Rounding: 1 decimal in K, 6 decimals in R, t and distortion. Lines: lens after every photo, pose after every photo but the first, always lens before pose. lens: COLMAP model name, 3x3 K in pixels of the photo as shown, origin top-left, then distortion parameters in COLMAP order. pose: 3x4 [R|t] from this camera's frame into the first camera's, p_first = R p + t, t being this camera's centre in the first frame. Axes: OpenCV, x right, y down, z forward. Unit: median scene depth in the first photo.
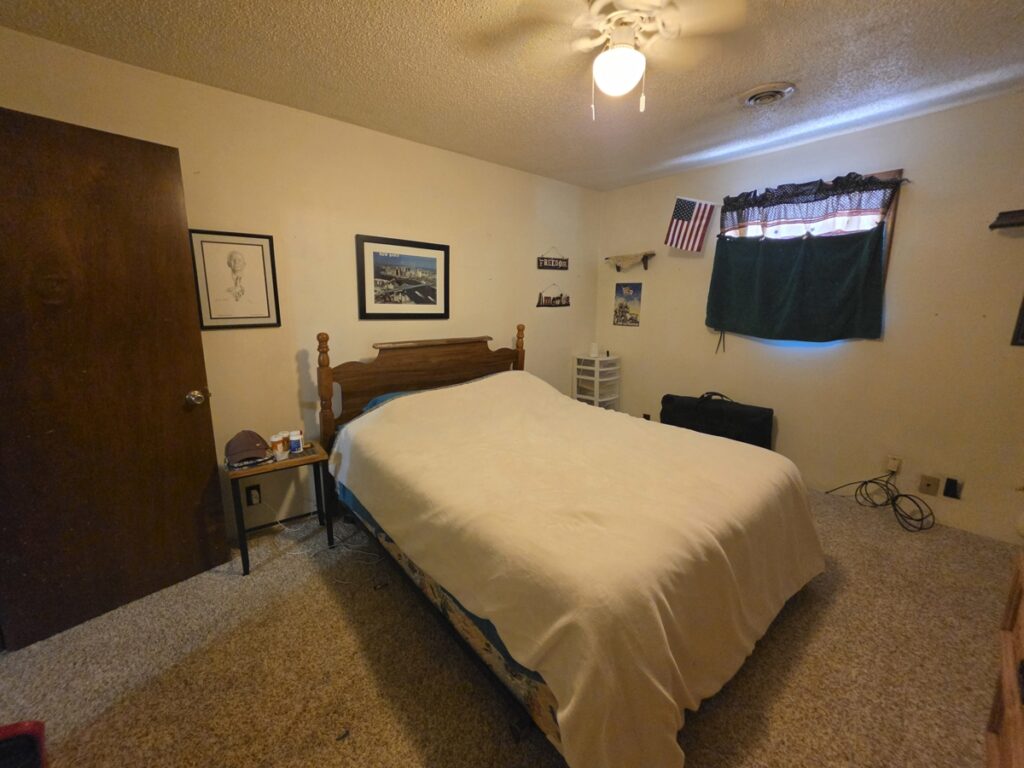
lens RADIAL K [[404.7, 0, 507.6], [0, 404.7, 381.4], [0, 0, 1]] dist [-0.000965, 0.000062]
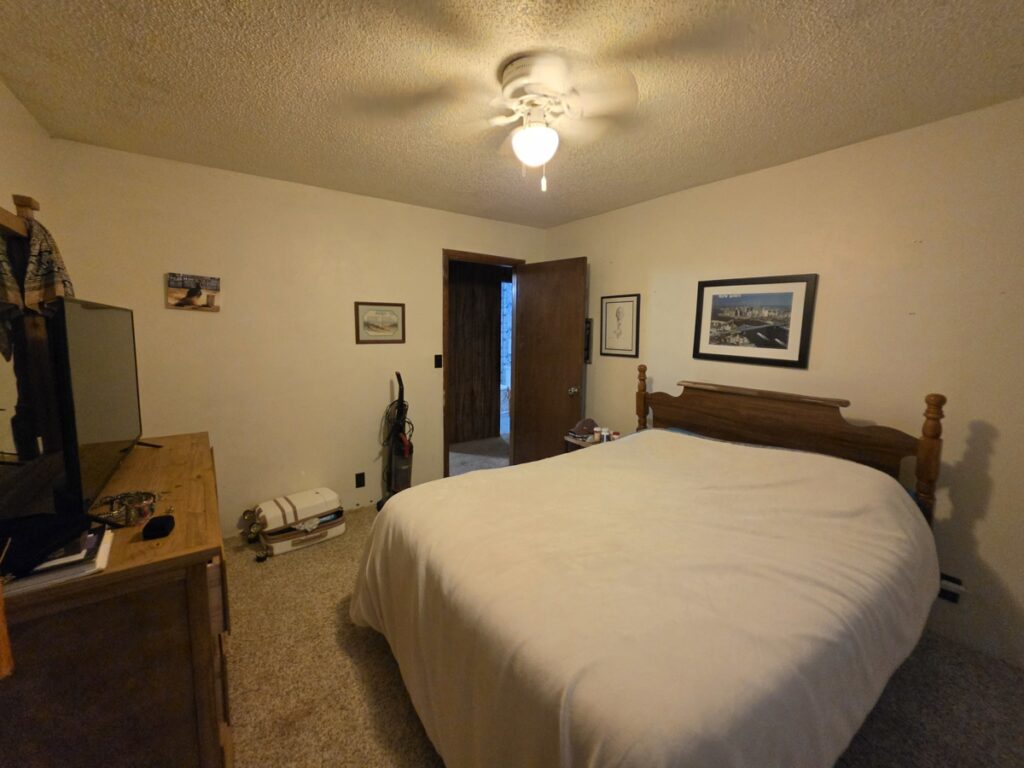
lens RADIAL K [[417.7, 0, 512.0], [0, 417.7, 384.0], [0, 0, 1]] dist [-0.060581, 0.000015]
pose [[-0.093645, 0.111214, -0.989375, 0.724627], [-0.223587, 0.966009, 0.129750, -0.114478], [0.970175, 0.233362, -0.065596, 0.583096]]
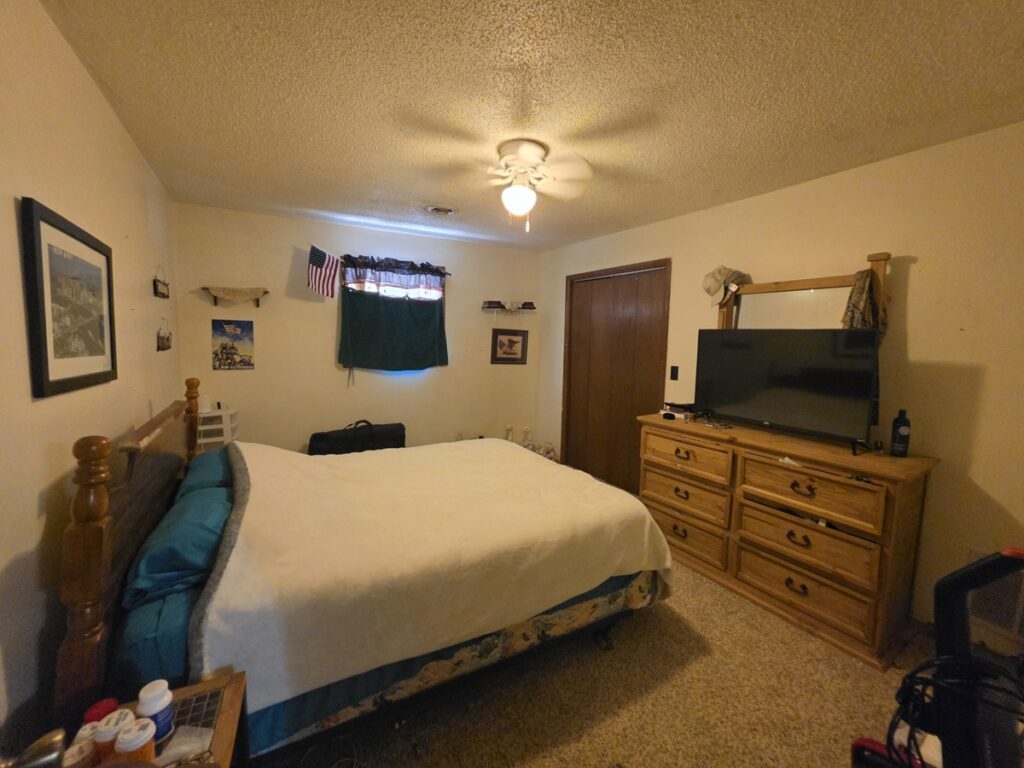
lens RADIAL K [[404.7, 0, 507.6], [0, 404.7, 381.4], [0, 0, 1]] dist [-0.000965, 0.000062]
pose [[0.193049, -0.102513, 0.975819, -0.636609], [0.175334, 0.982124, 0.068488, -0.107214], [-0.965396, 0.157873, 0.207572, 0.417401]]
